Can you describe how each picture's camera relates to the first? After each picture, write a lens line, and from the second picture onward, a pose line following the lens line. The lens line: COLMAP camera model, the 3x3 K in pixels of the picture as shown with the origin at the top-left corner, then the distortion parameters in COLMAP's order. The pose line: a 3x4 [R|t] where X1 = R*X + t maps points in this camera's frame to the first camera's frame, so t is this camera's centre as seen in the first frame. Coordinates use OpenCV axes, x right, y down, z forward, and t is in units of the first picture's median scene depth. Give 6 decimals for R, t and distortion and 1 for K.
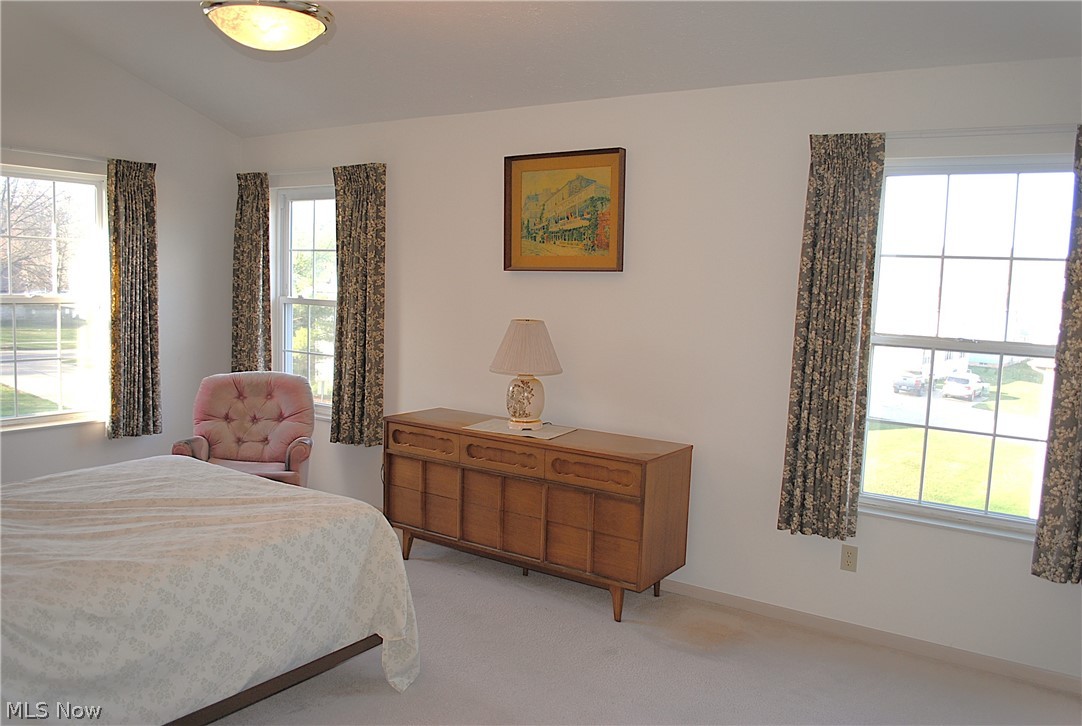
lens RADIAL K [[868.2, 0, 545.6], [0, 868.2, 366.9], [0, 0, 1]] dist [-0.075566, 0.004508]
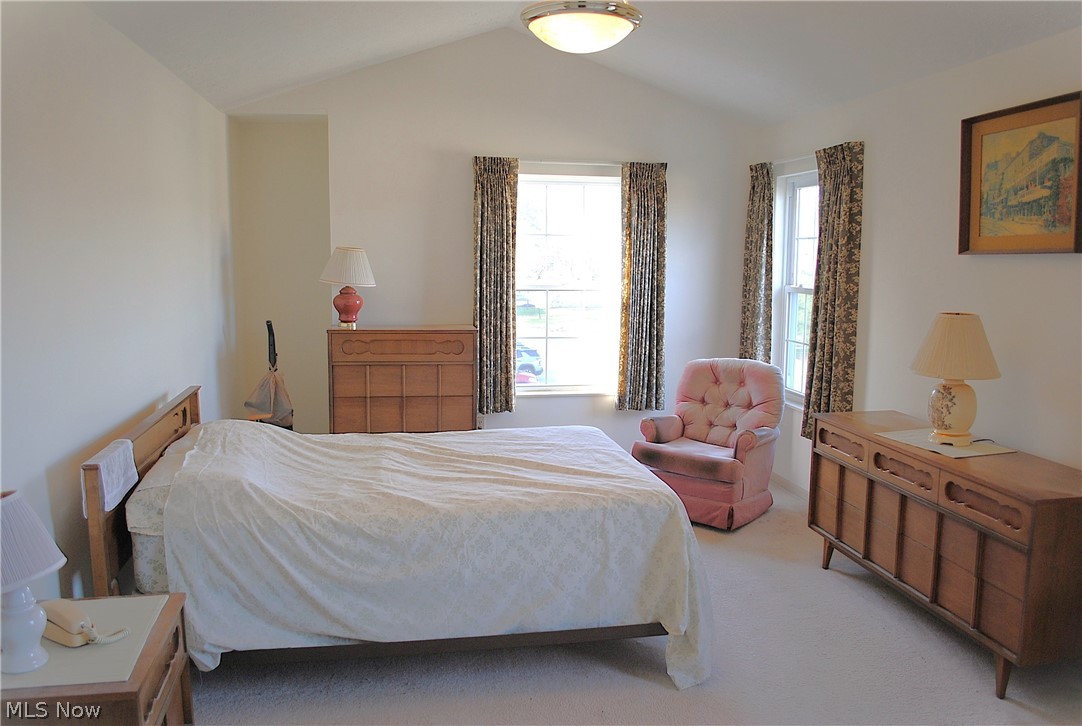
lens RADIAL K [[868.2, 0, 545.6], [0, 868.2, 366.9], [0, 0, 1]] dist [-0.075566, 0.004508]
pose [[0.700233, 0.063519, -0.711083, 0.240291], [-0.056107, 0.997850, 0.033884, -0.007095], [0.711706, 0.016170, 0.702291, 0.119913]]
